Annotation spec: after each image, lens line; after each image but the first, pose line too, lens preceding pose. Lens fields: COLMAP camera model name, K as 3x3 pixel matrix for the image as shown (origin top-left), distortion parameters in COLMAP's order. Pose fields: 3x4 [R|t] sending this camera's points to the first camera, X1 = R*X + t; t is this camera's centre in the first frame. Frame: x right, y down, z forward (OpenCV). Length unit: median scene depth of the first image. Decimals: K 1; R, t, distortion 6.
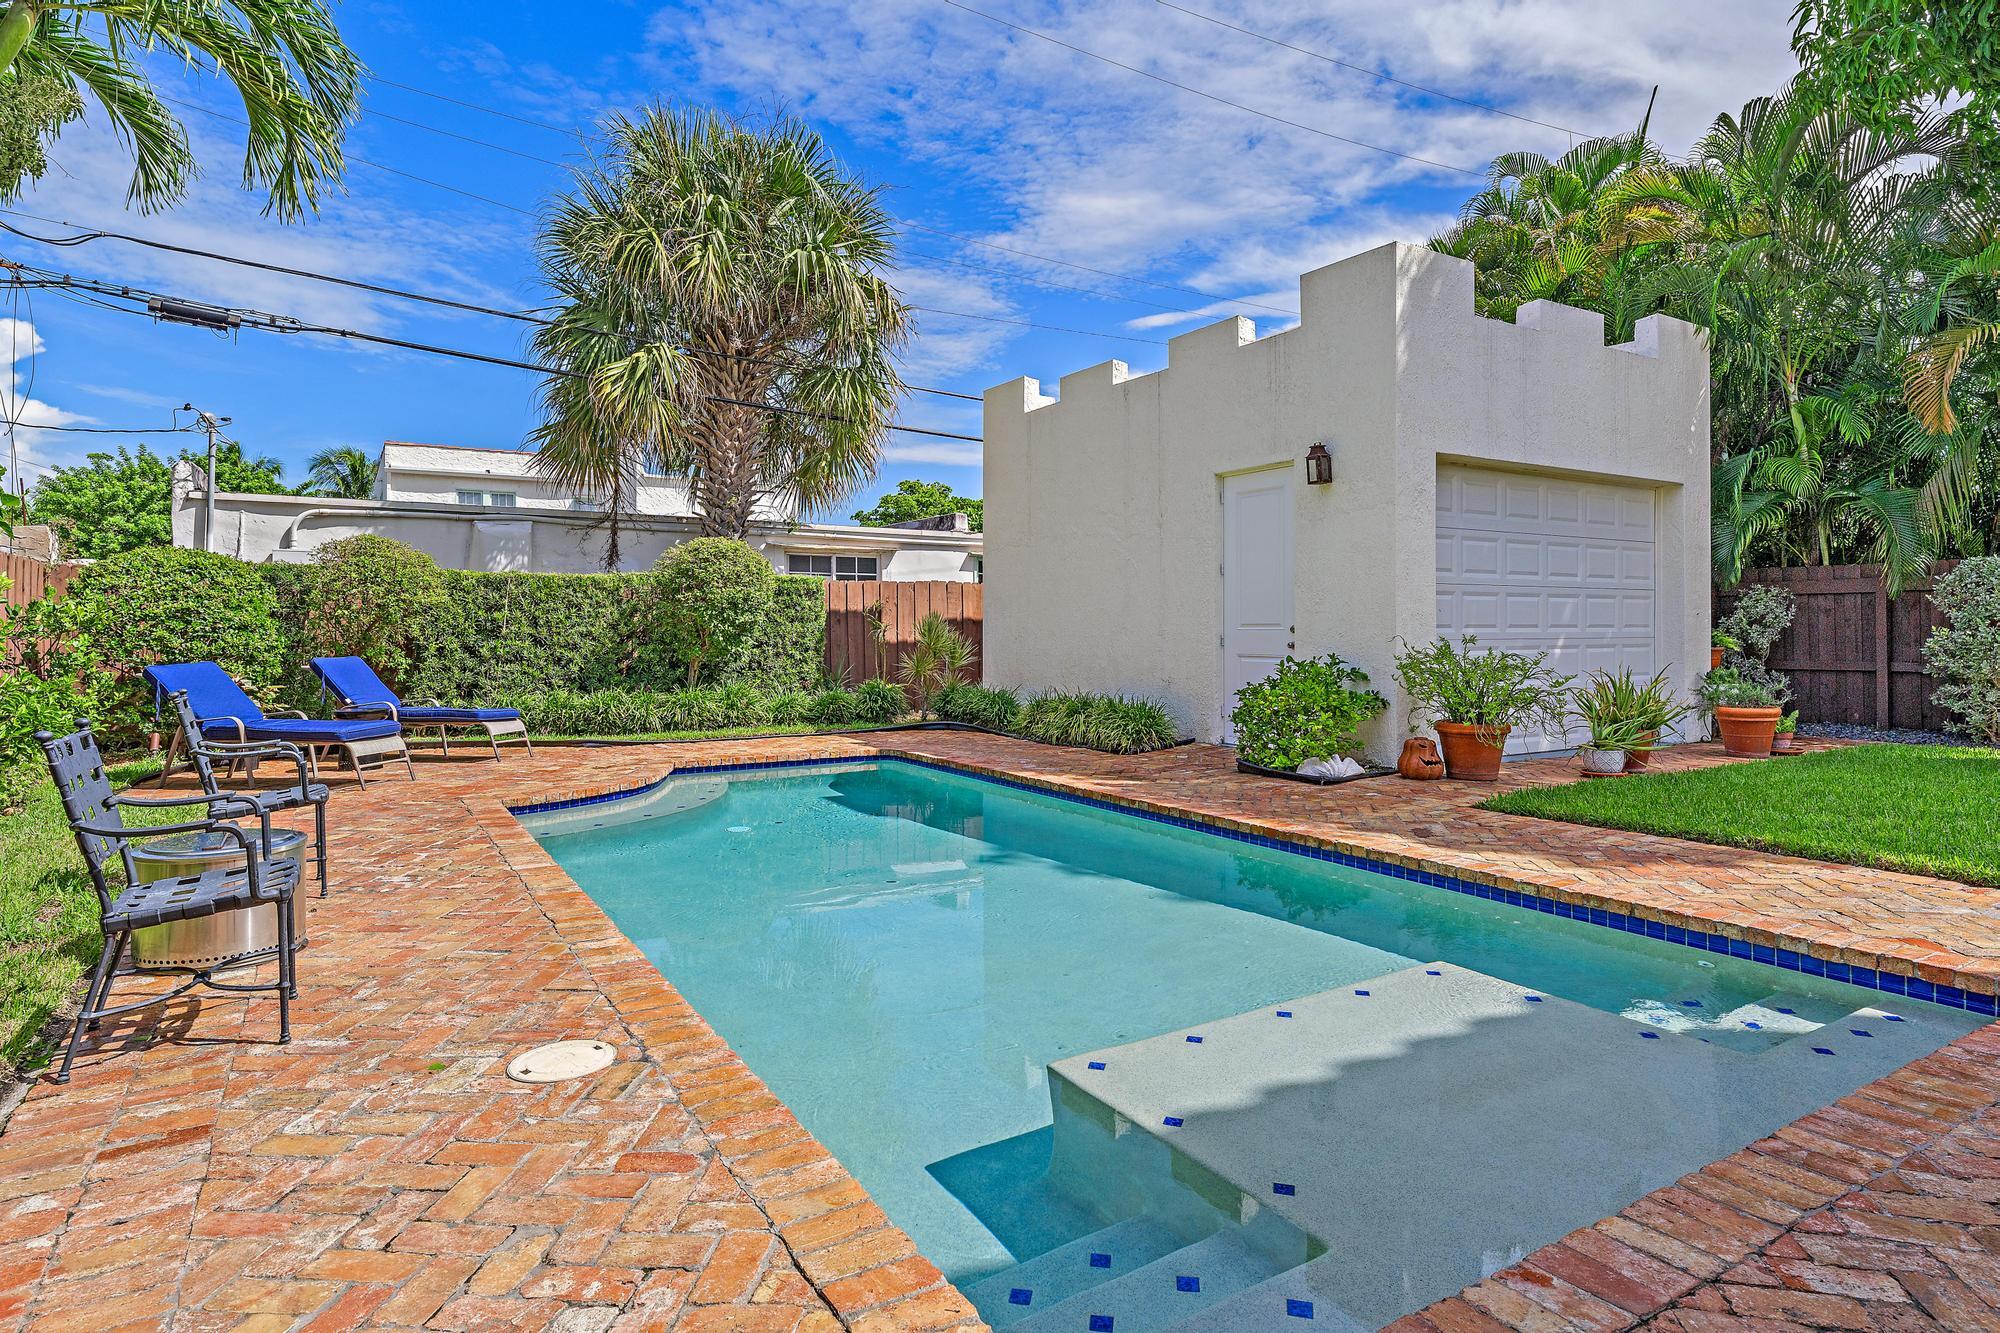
lens RADIAL K [[1077.7, 0, 996.3], [0, 1077.7, 620.9], [0, 0, 1]] dist [-0.003982, -0.000690]
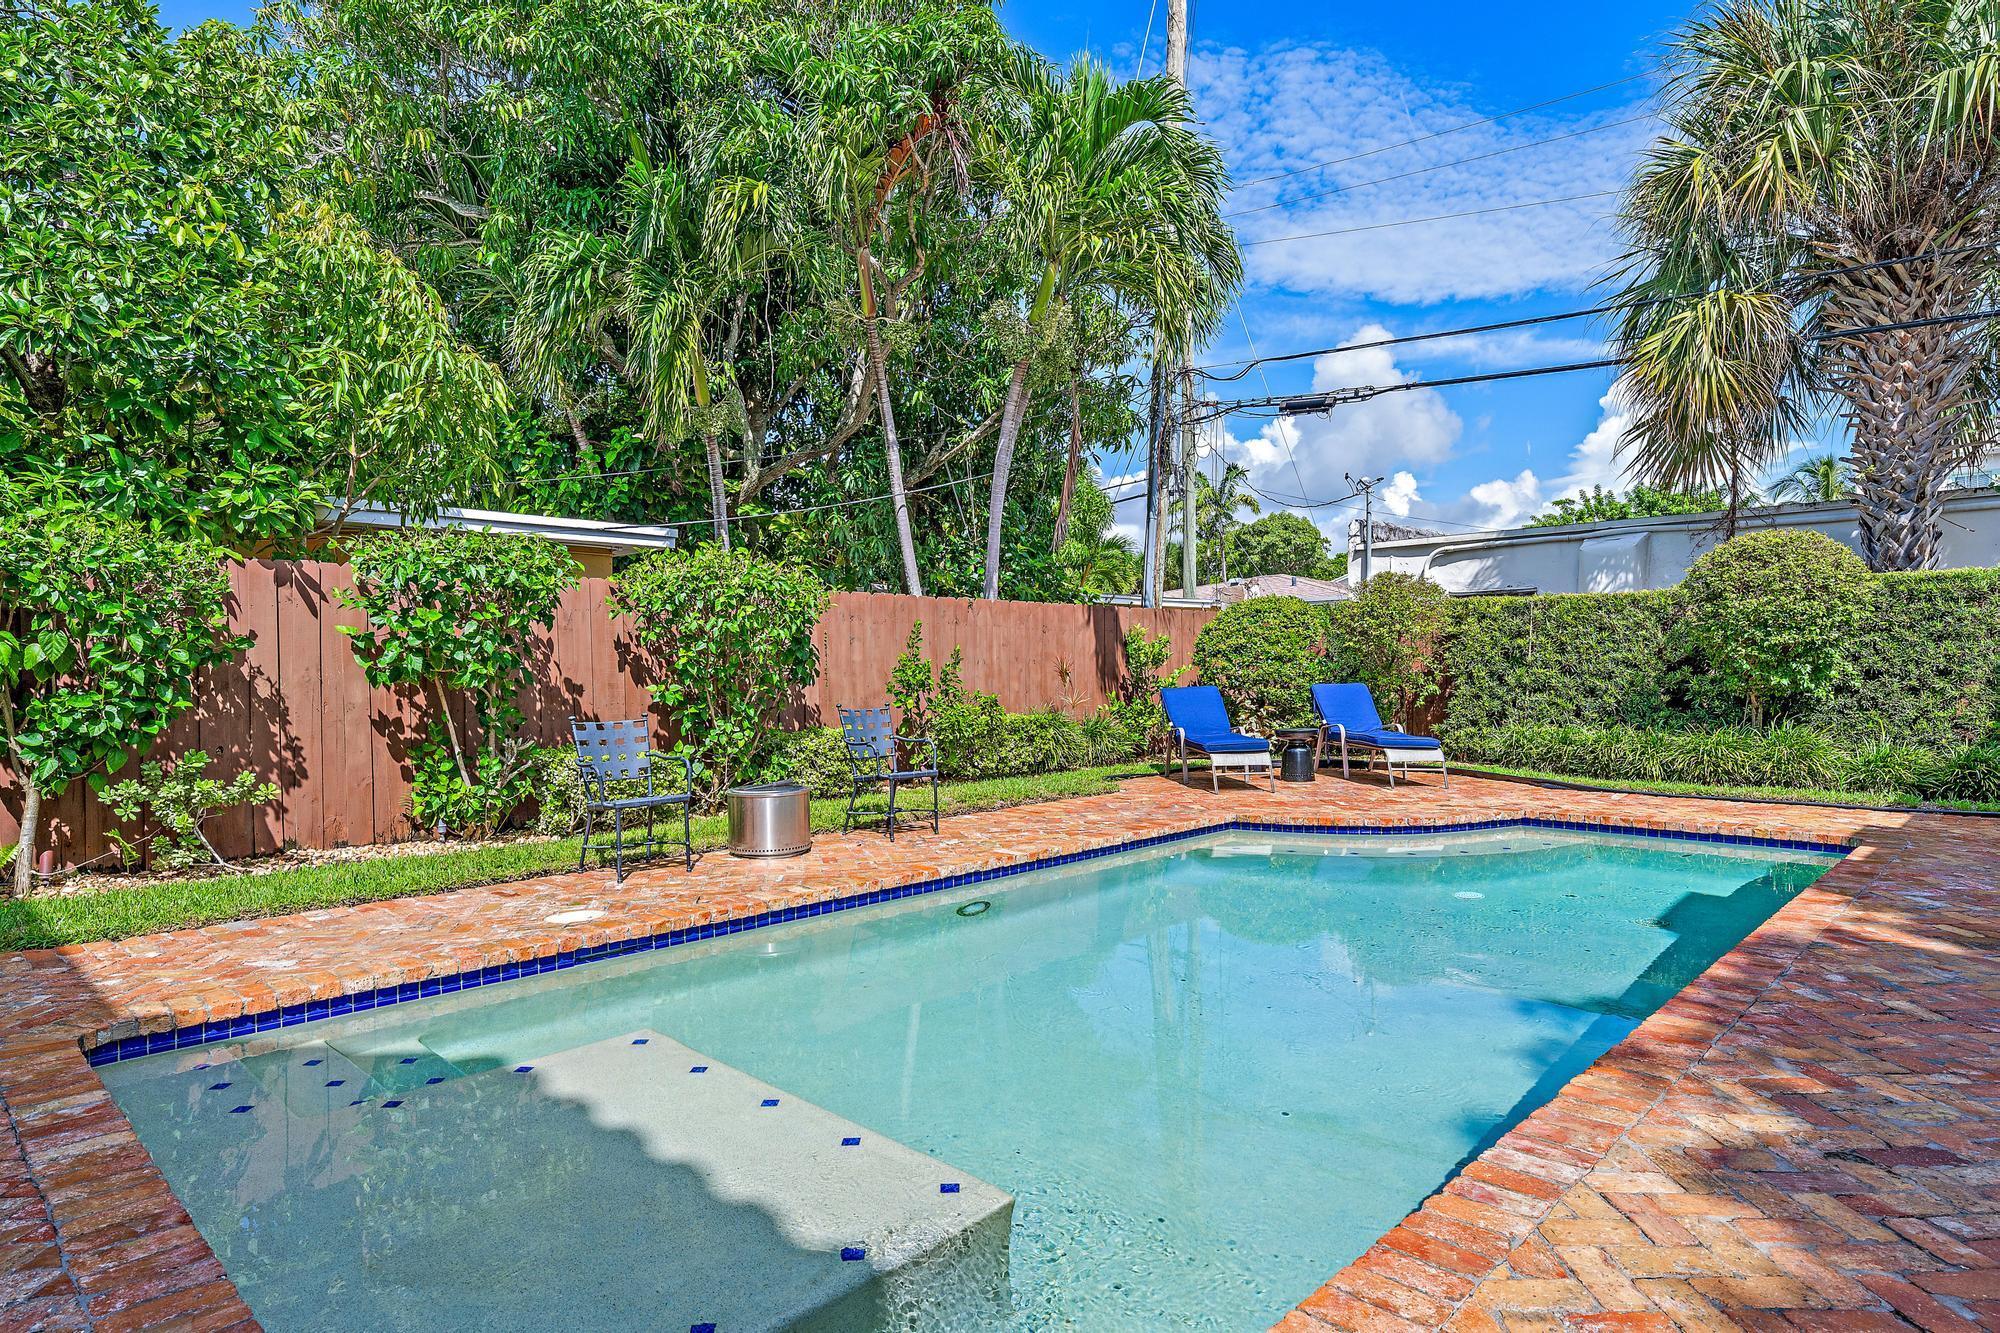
lens RADIAL K [[1120.0, 0, 1002.1], [0, 1120.0, 677.2], [0, 0, 1]] dist [-0.002275, -0.000839]
pose [[0.244818, 0.010092, -0.969517, 0.454960], [0.021379, 0.999647, 0.015804, 0.000436], [0.969333, -0.024597, 0.244515, 0.363219]]
